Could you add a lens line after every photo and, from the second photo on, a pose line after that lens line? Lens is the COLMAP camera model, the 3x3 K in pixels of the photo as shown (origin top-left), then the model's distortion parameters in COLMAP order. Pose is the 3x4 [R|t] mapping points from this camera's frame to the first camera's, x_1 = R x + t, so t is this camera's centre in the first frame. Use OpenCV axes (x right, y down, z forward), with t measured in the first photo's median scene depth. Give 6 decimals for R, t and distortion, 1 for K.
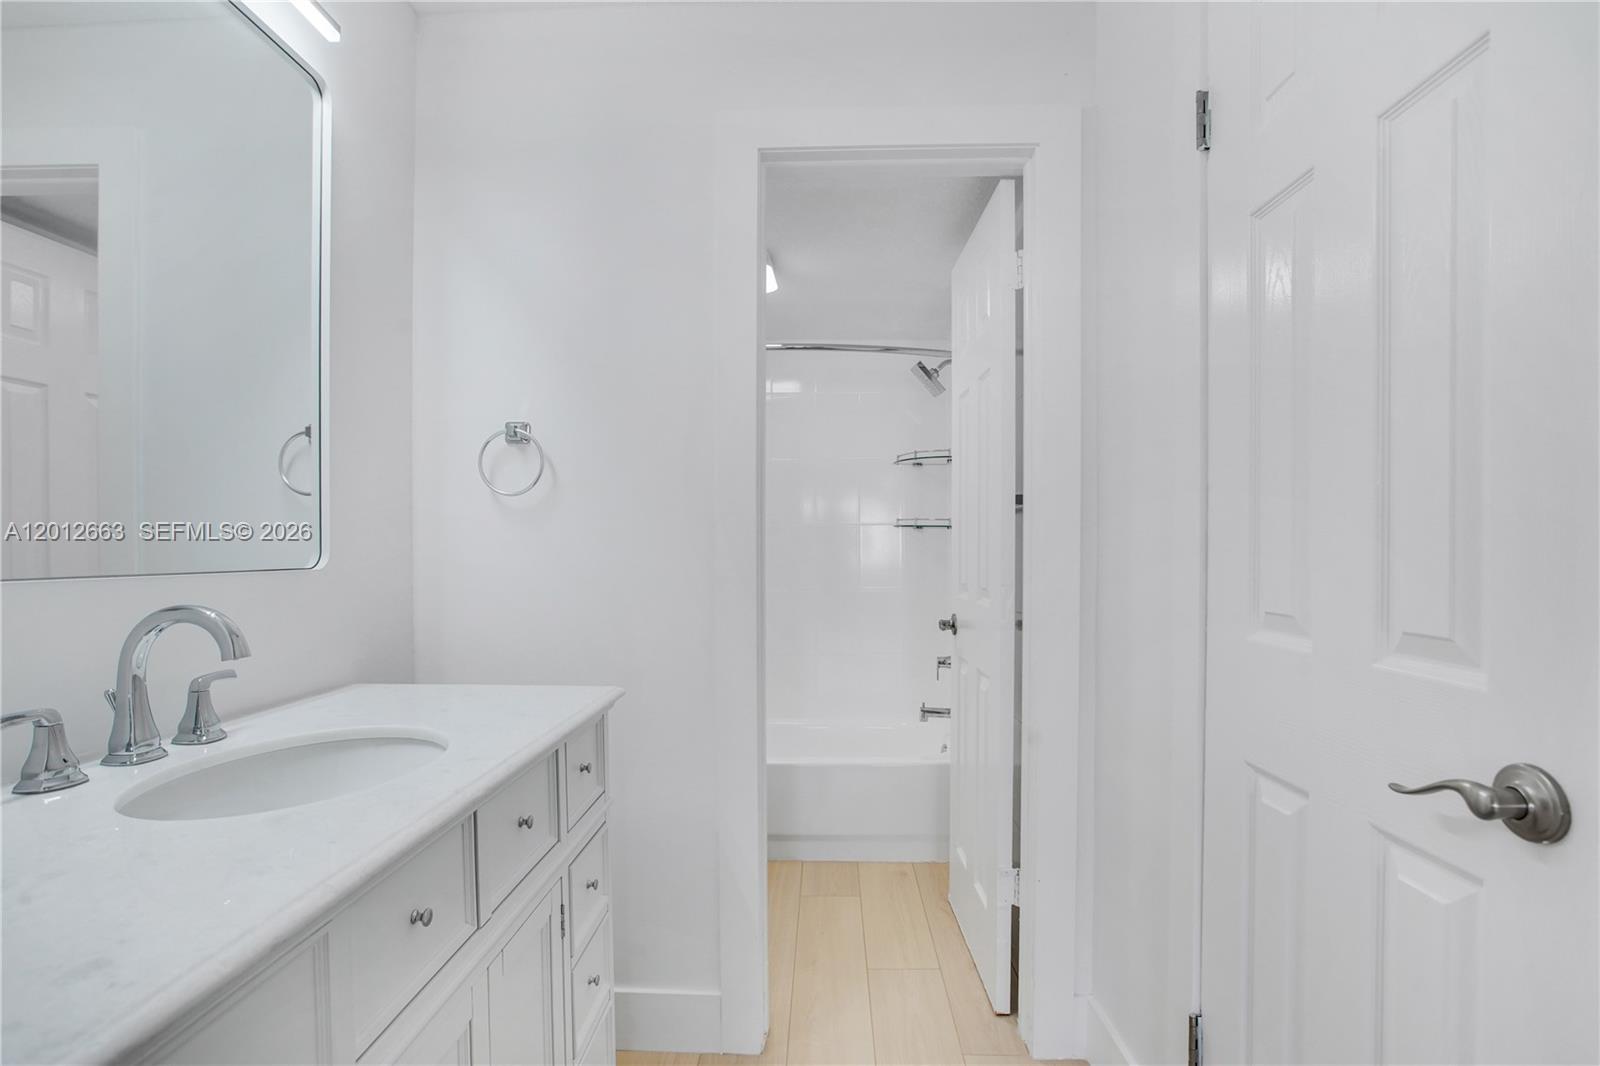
lens RADIAL K [[734.7, 0, 800.0], [0, 734.7, 533.0], [0, 0, 1]] dist [-0.050701, 0.015074]
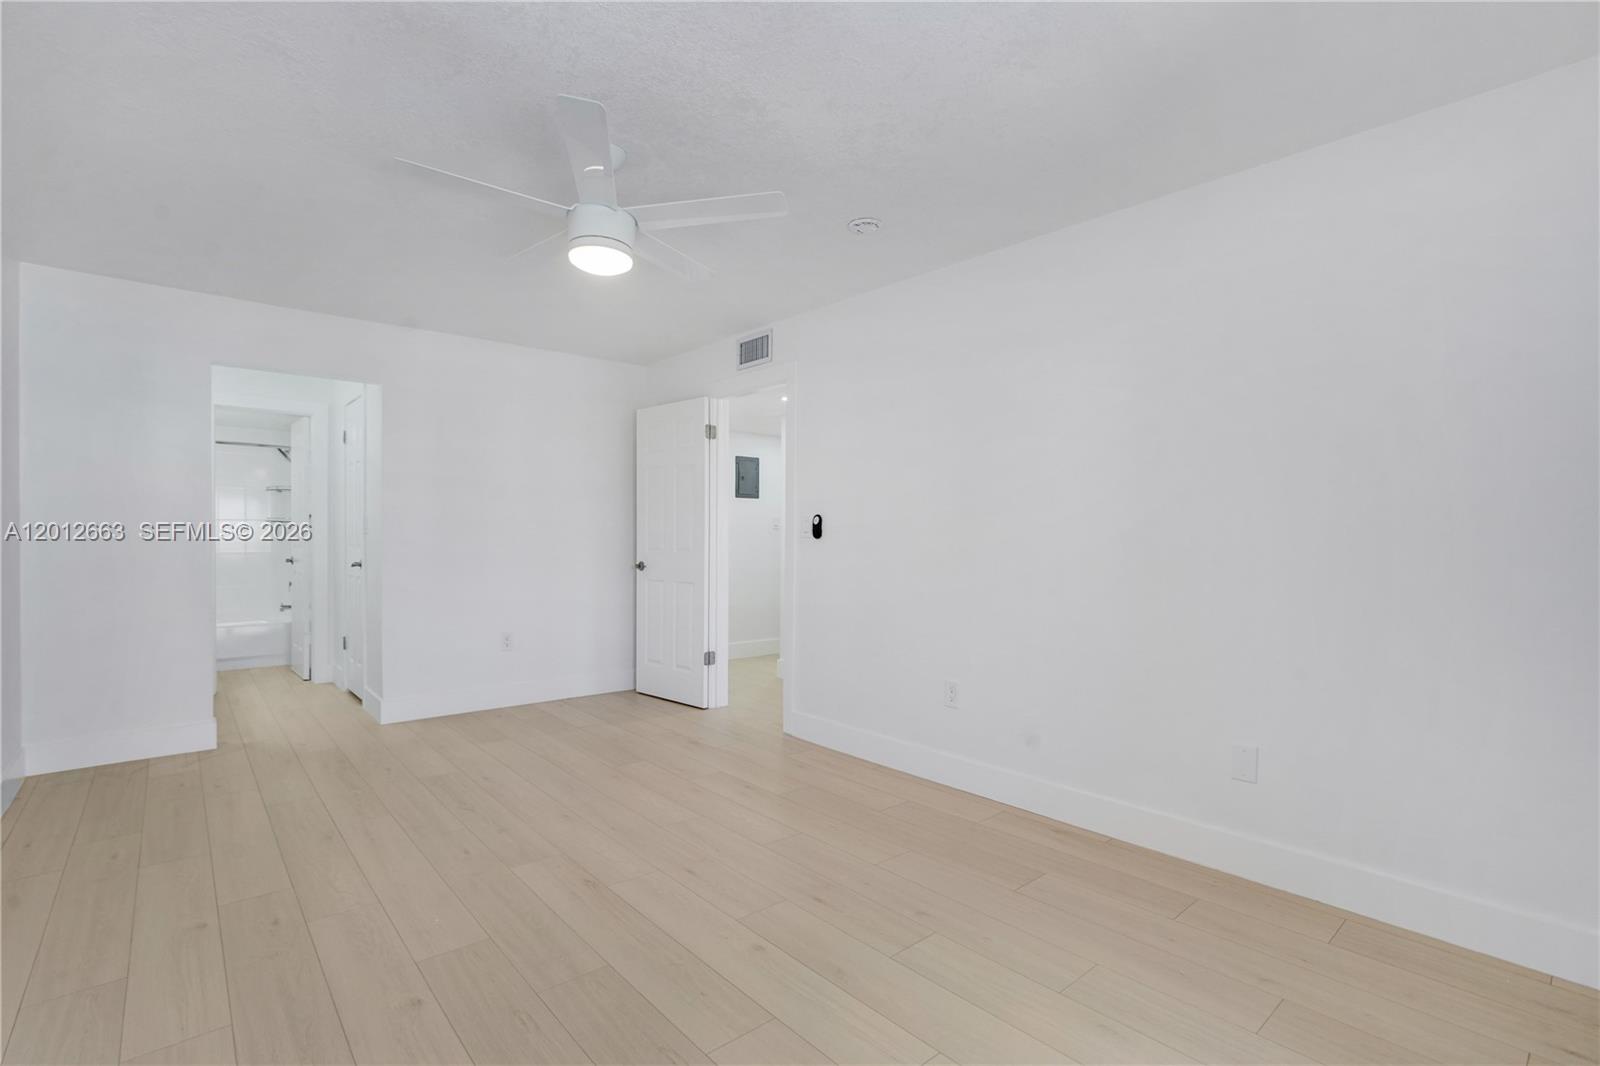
lens RADIAL K [[734.7, 0, 800.0], [0, 734.7, 533.0], [0, 0, 1]] dist [-0.050701, 0.015074]
pose [[0.721466, -0.006142, 0.692422, -0.219827], [-0.005544, 0.999877, 0.014645, -0.019284], [-0.692427, -0.014405, 0.721344, -1.788694]]
